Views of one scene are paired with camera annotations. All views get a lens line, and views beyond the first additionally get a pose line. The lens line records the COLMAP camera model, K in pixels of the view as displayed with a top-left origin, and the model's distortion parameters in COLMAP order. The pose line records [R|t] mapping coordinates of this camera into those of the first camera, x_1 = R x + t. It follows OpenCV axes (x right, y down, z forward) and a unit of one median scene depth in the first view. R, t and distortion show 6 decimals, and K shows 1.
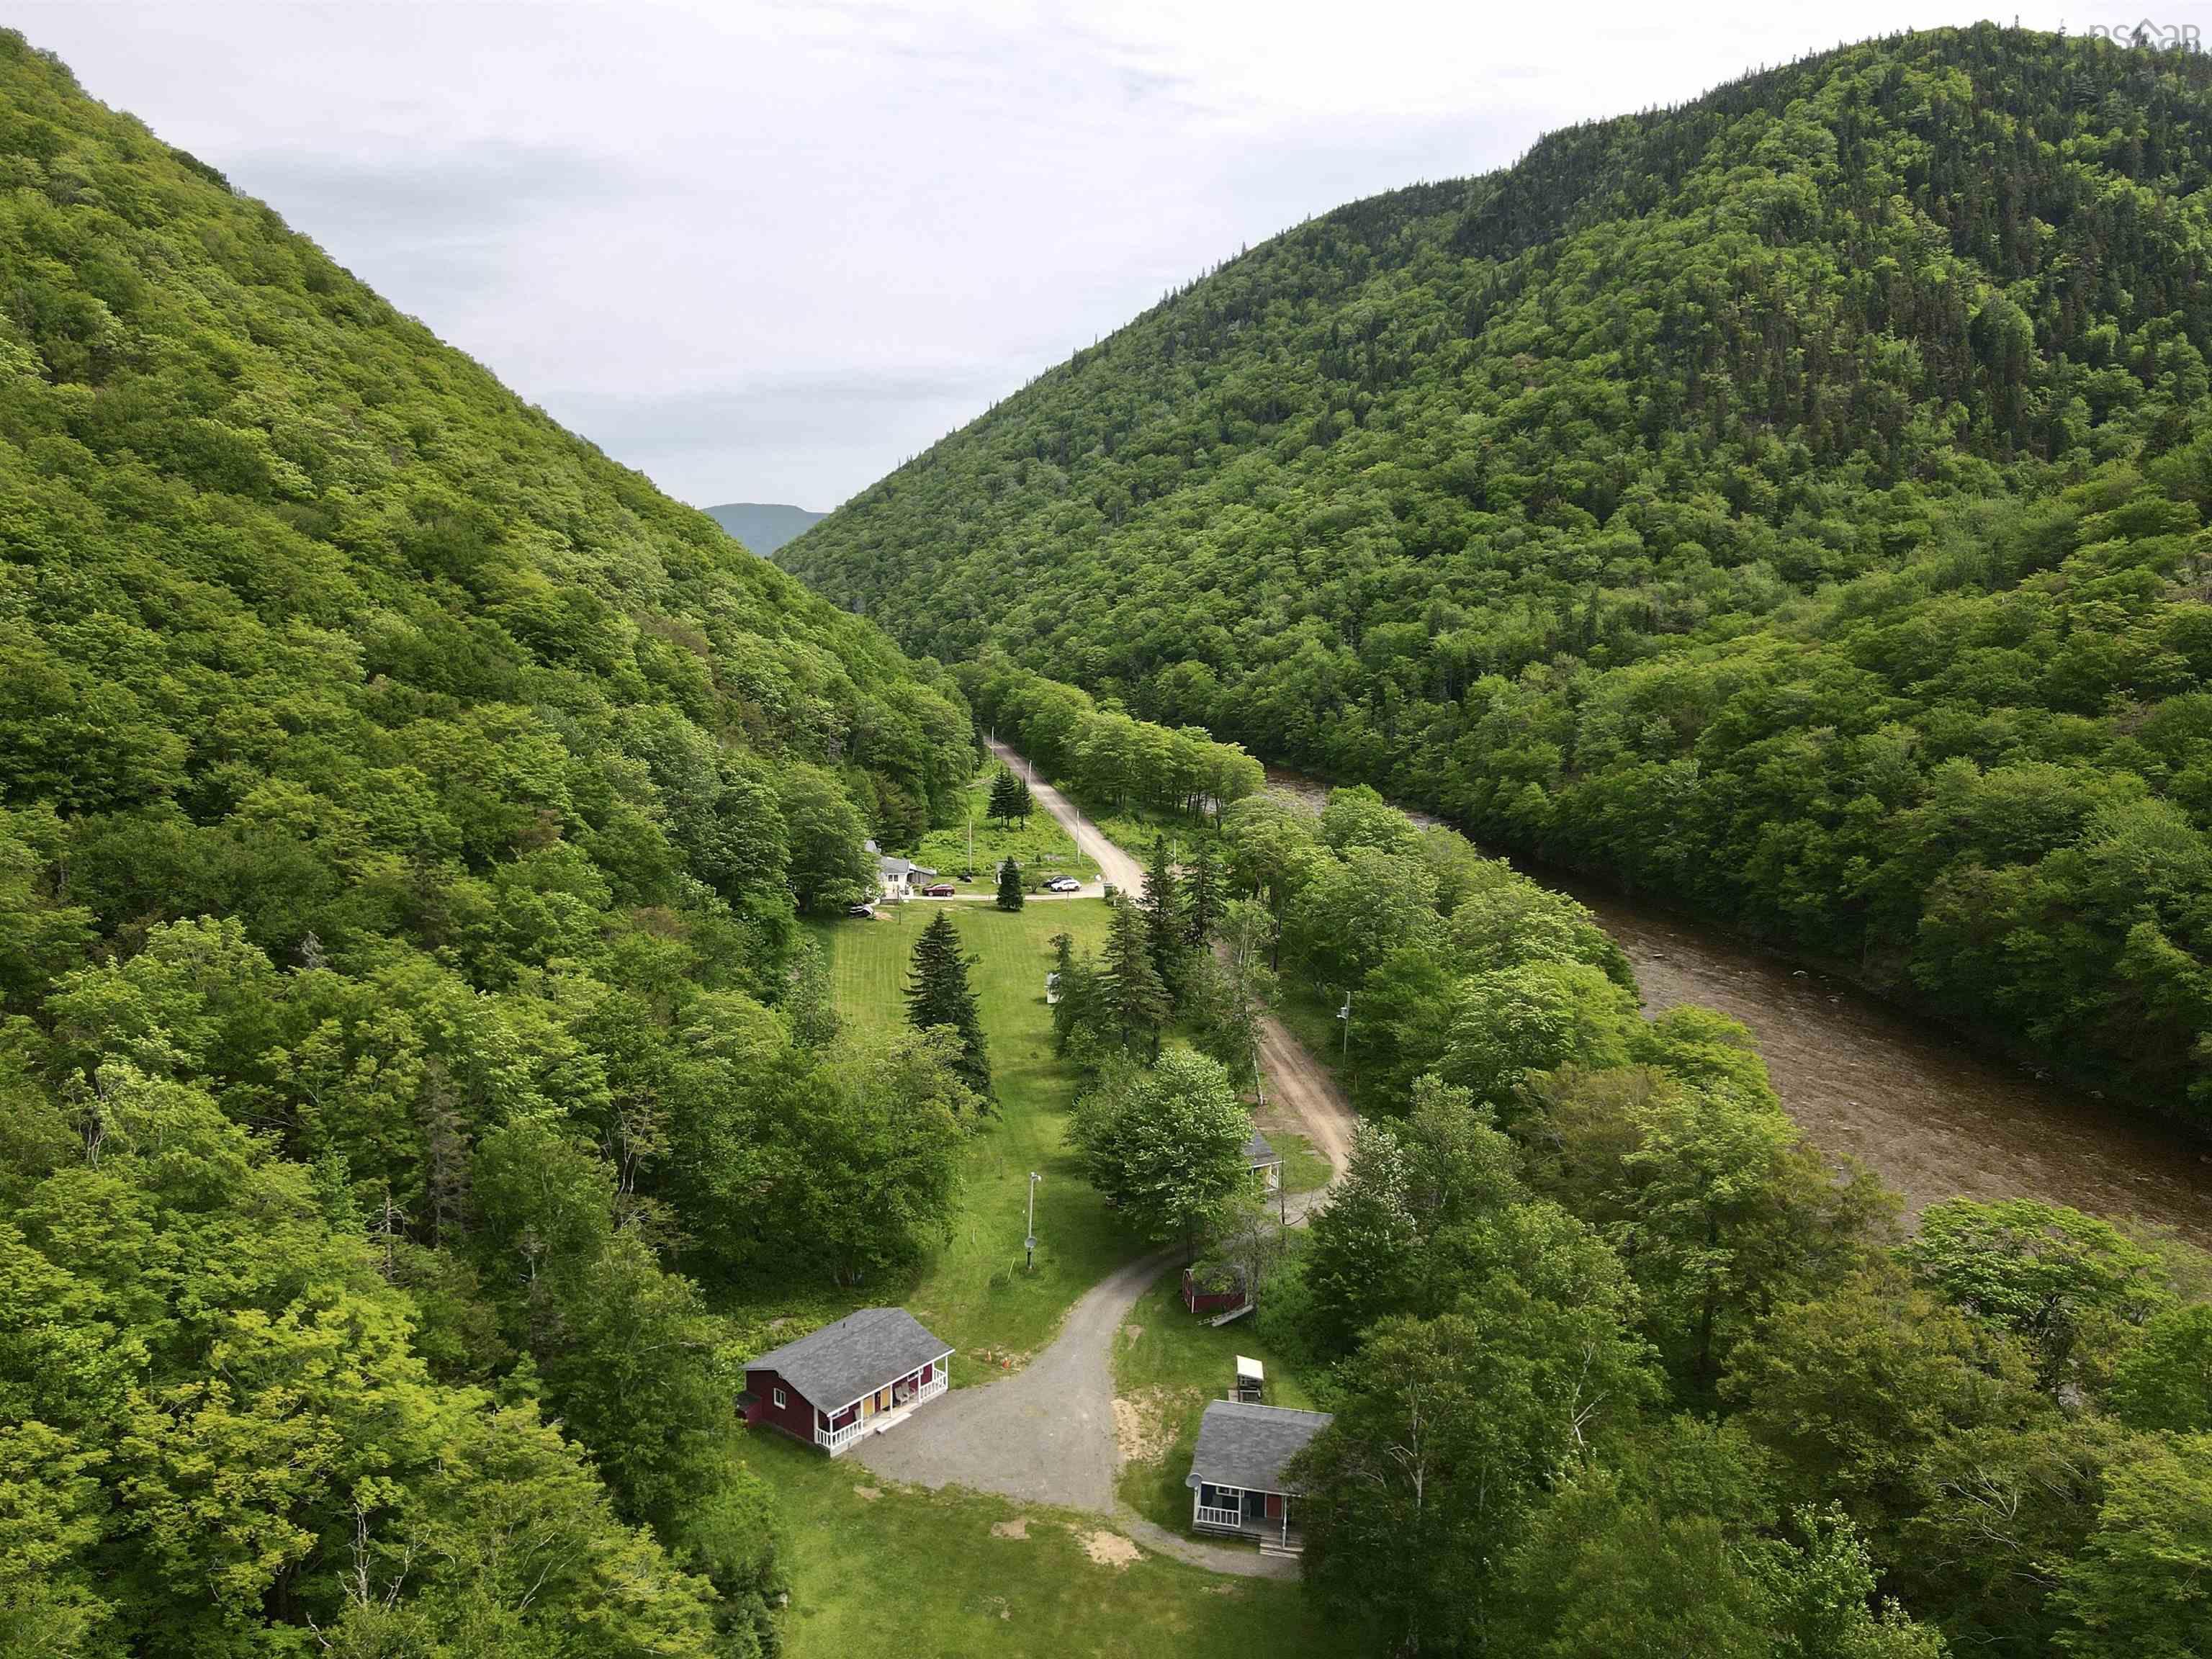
lens RADIAL K [[1614.1, 0, 1106.0], [0, 1614.1, 829.5], [0, 0, 1]] dist [0.035932, 0.009310]
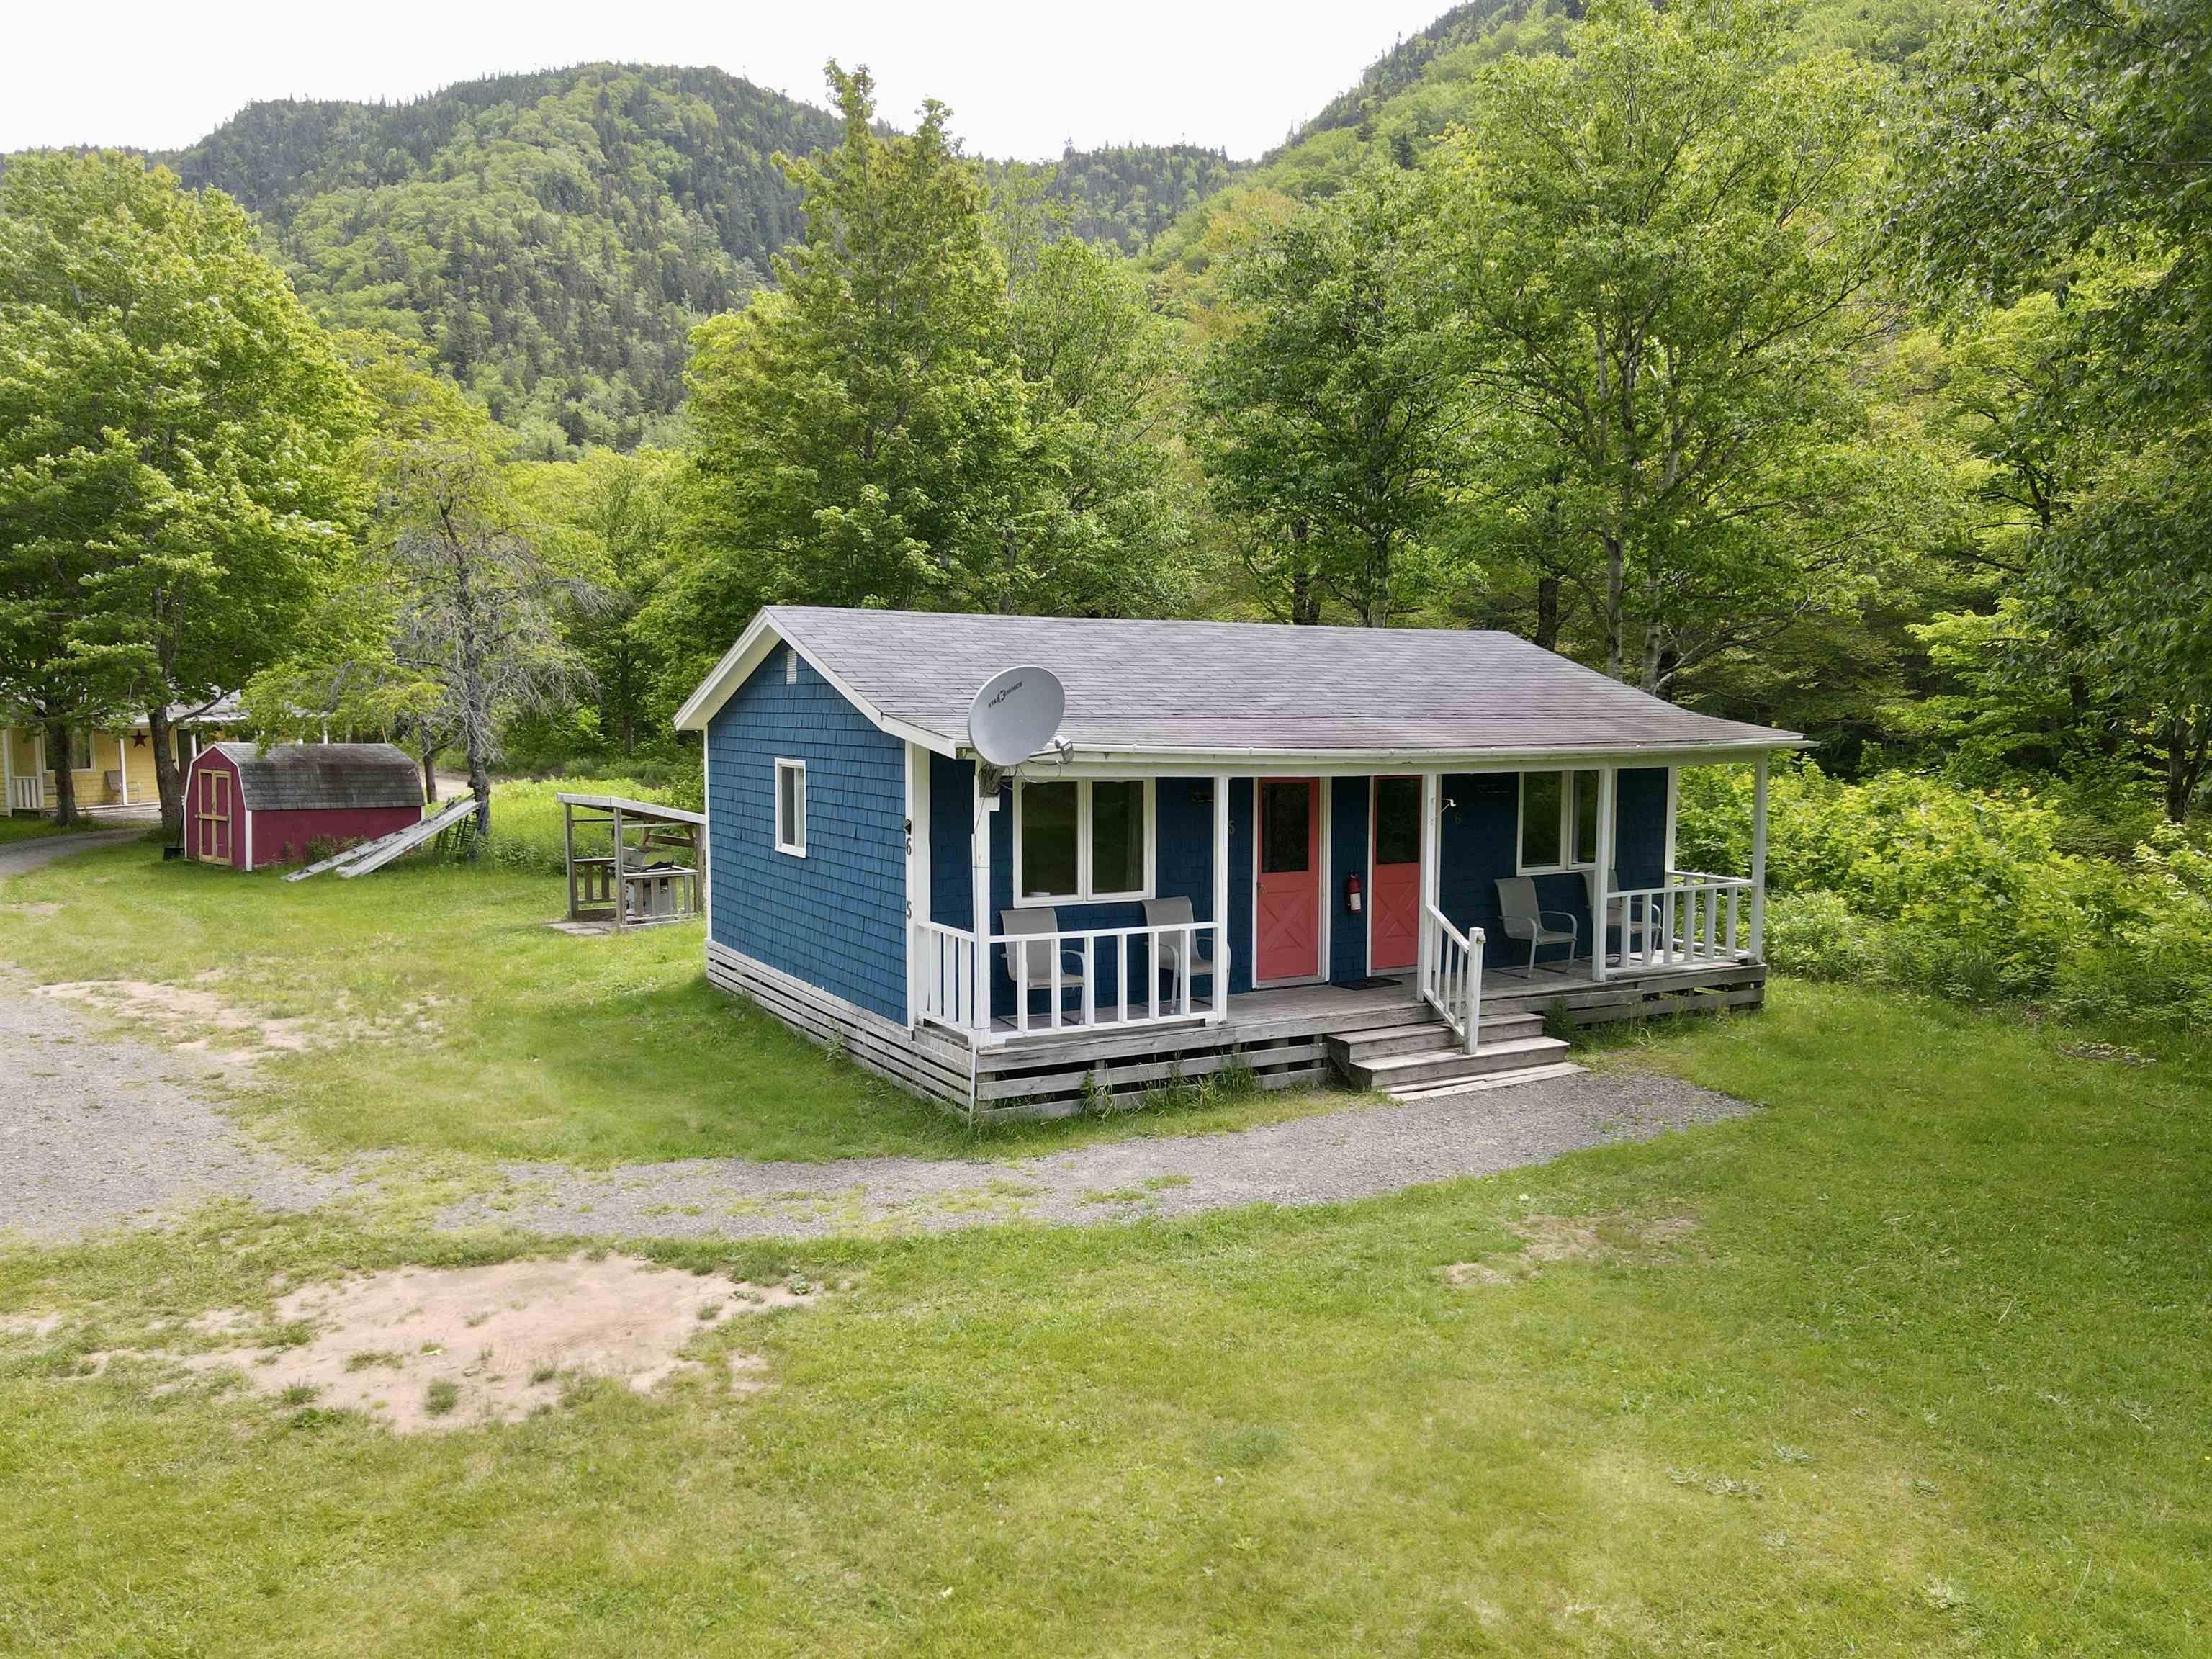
lens RADIAL K [[1653.0, 0, 1106.0], [0, 1653.0, 829.5], [0, 0, 1]] dist [0.022981, -0.005785]
pose [[0.745285, -0.053570, 0.664590, -0.005093], [0.101013, 0.994333, -0.033129, 0.052431], [-0.659050, 0.091823, 0.746473, 0.111232]]
